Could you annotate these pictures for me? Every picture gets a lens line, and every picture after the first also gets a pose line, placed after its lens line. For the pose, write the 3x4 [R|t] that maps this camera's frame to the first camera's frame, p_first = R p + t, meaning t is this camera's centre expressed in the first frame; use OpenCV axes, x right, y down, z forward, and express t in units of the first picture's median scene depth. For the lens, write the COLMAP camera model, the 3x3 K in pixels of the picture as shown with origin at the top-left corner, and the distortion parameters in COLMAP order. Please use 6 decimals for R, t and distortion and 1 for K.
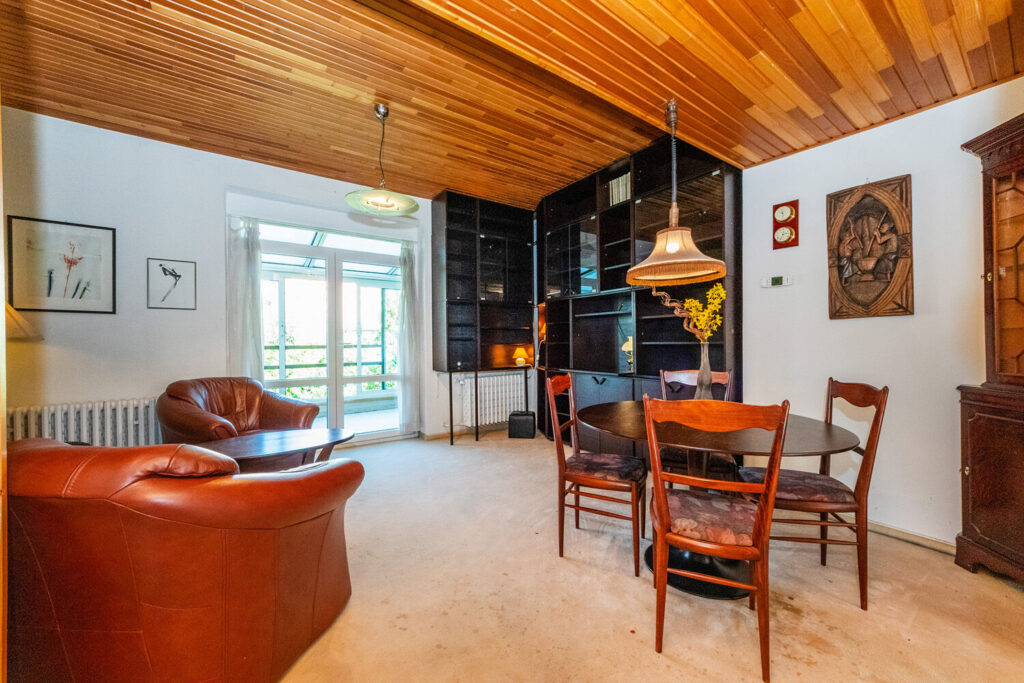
lens RADIAL K [[387.8, 0, 511.6], [0, 387.8, 337.6], [0, 0, 1]] dist [-0.000680, -0.000027]
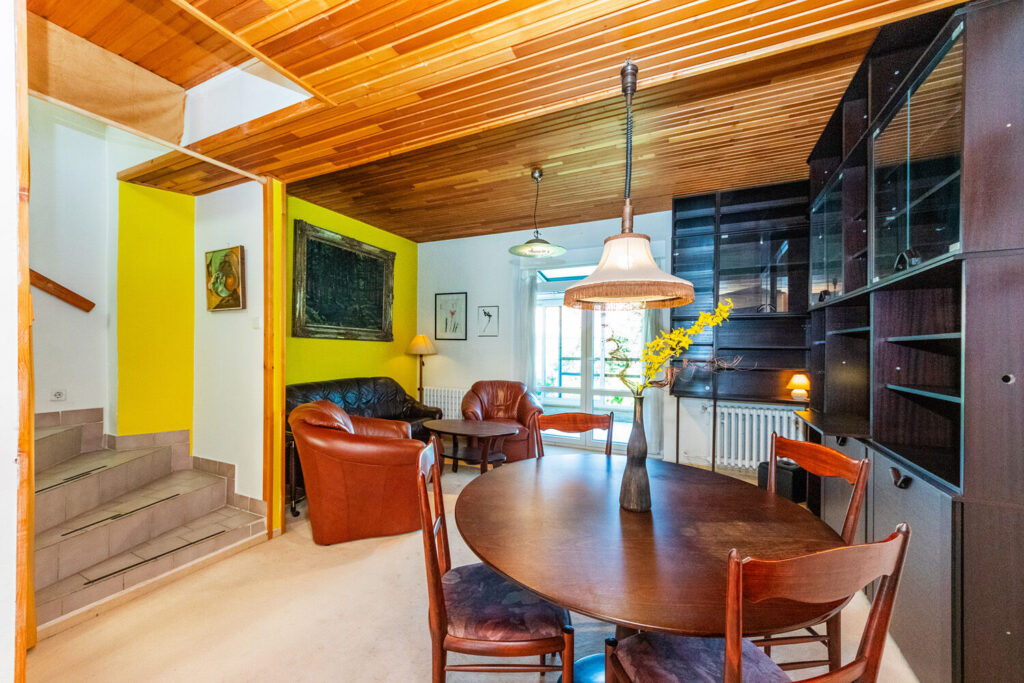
lens RADIAL K [[387.8, 0, 513.9], [0, 387.8, 345.8], [0, 0, 1]] dist [-0.000680, -0.000027]
pose [[0.504634, 0.011293, -0.863260, 0.558004], [-0.003280, 0.999932, 0.011163, -0.050808], [0.863327, -0.002802, 0.504636, 0.258367]]
